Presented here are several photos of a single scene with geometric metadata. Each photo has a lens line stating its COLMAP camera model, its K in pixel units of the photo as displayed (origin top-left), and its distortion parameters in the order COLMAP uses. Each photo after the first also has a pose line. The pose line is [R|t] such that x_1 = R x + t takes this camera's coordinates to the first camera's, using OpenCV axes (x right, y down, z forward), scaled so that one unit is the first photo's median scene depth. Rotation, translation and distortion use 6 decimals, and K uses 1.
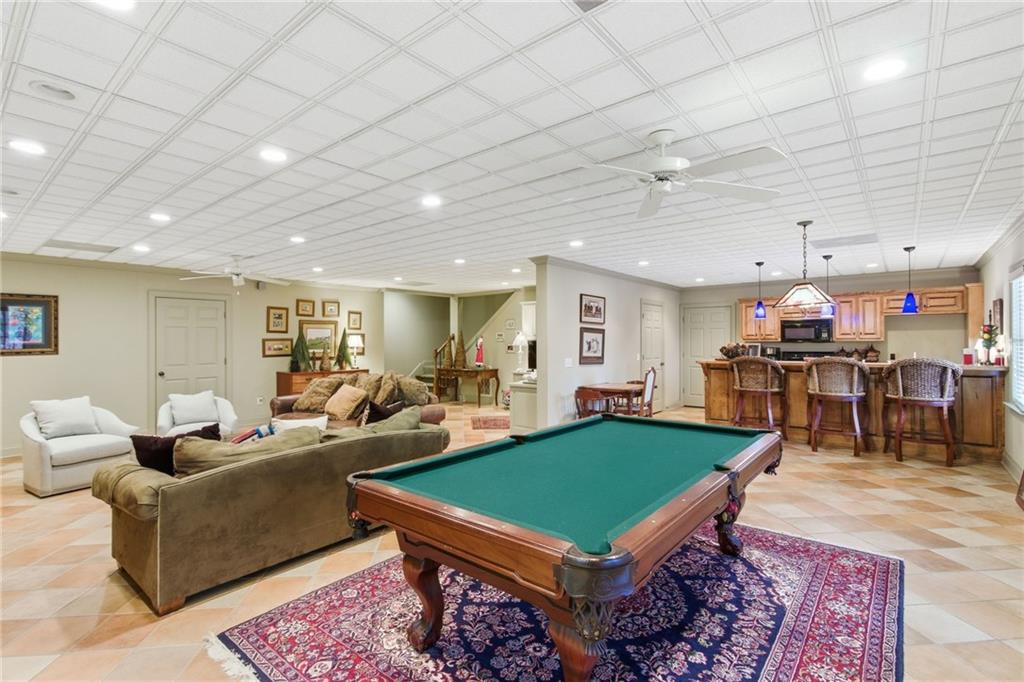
lens RADIAL K [[480.2, 0, 504.2], [0, 480.2, 341.3], [0, 0, 1]] dist [0.016263, -0.000997]
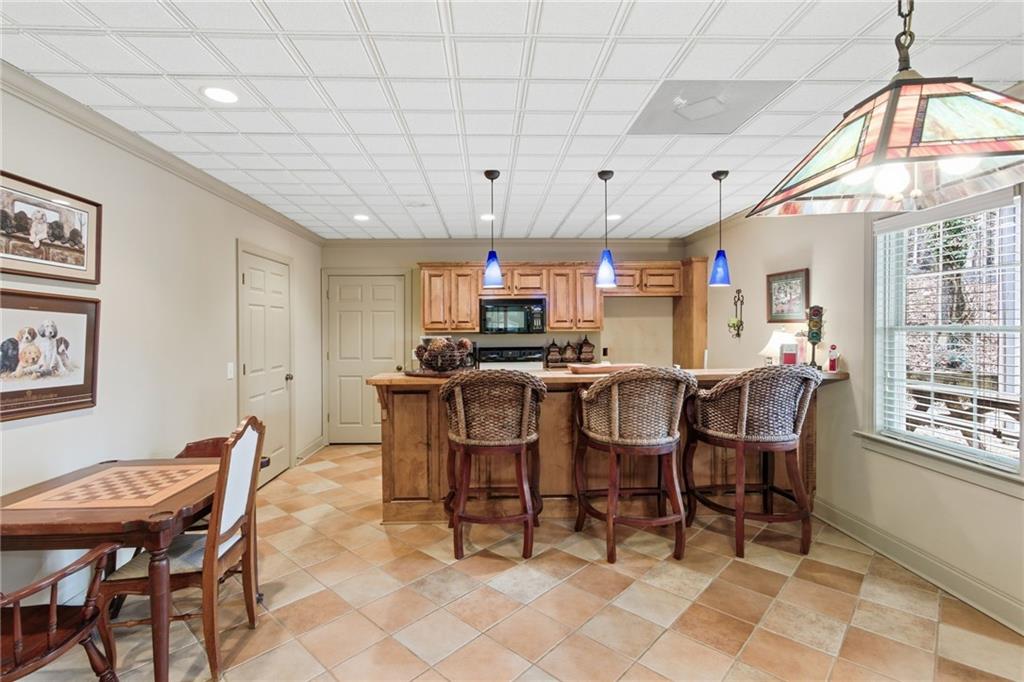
lens RADIAL K [[480.2, 0, 504.2], [0, 480.2, 335.0], [0, 0, 1]] dist [0.016263, -0.000997]
pose [[0.746982, -0.011119, 0.664751, 0.198911], [0.004120, 0.999918, 0.012096, -0.004290], [-0.664832, -0.006297, 0.746967, 0.579791]]
